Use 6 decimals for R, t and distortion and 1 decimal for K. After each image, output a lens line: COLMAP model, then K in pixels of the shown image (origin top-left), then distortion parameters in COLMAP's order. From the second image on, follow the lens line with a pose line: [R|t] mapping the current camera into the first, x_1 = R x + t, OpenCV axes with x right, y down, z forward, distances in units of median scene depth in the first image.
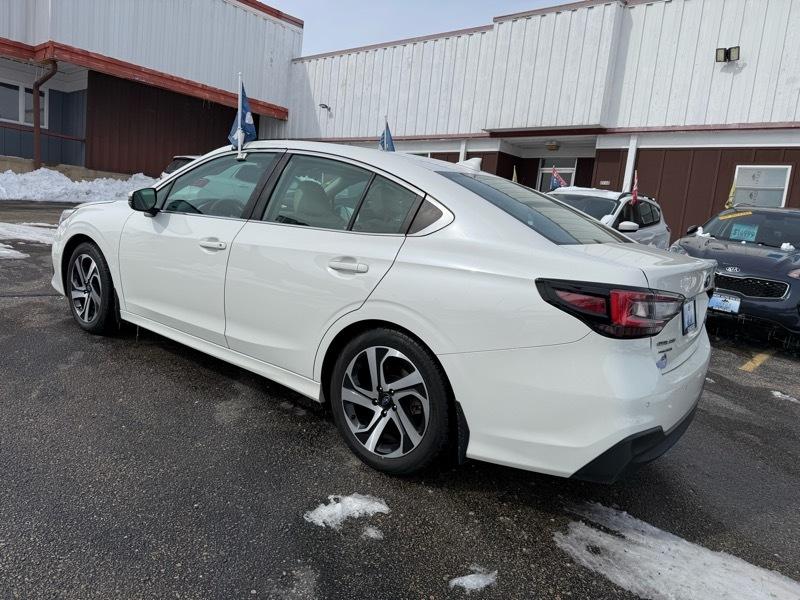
lens RADIAL K [[563.5, 0, 396.1], [0, 563.5, 294.7], [0, 0, 1]] dist [0.050739, -0.060899]
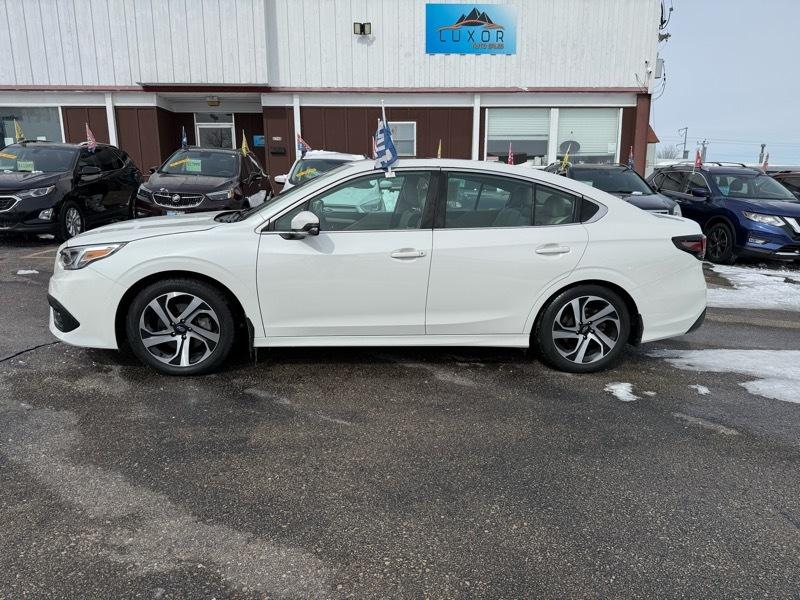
lens RADIAL K [[563.5, 0, 395.9], [0, 563.5, 299.6], [0, 0, 1]] dist [0.050739, -0.060899]
pose [[0.719686, -0.235073, 0.653293, -0.310426], [0.161266, 0.971803, 0.172027, -0.055430], [-0.675311, -0.018451, 0.737302, 0.039849]]
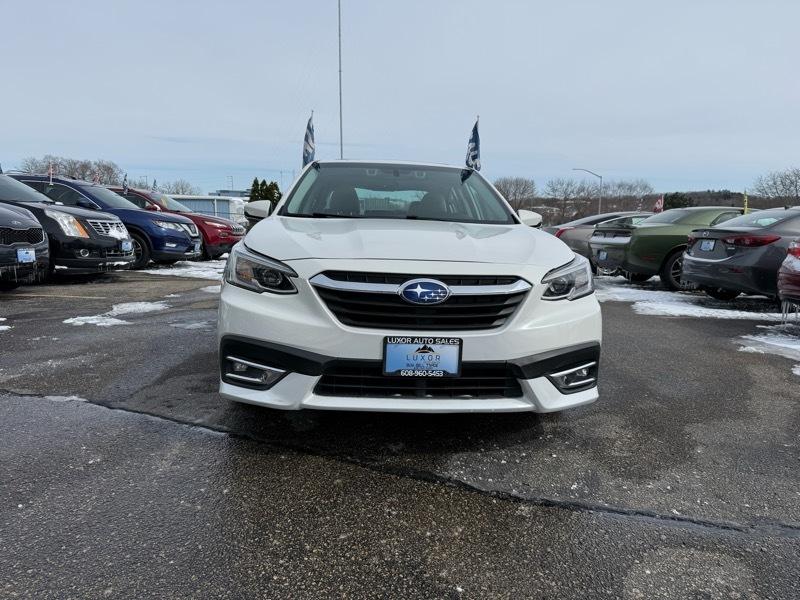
lens RADIAL K [[563.5, 0, 402.6], [0, 563.5, 301.5], [0, 0, 1]] dist [0.050739, -0.060899]
pose [[-0.654342, -0.226937, 0.721344, -0.342610], [0.021555, 0.947922, 0.317772, -0.114293], [-0.755892, 0.223480, -0.615373, 0.577376]]
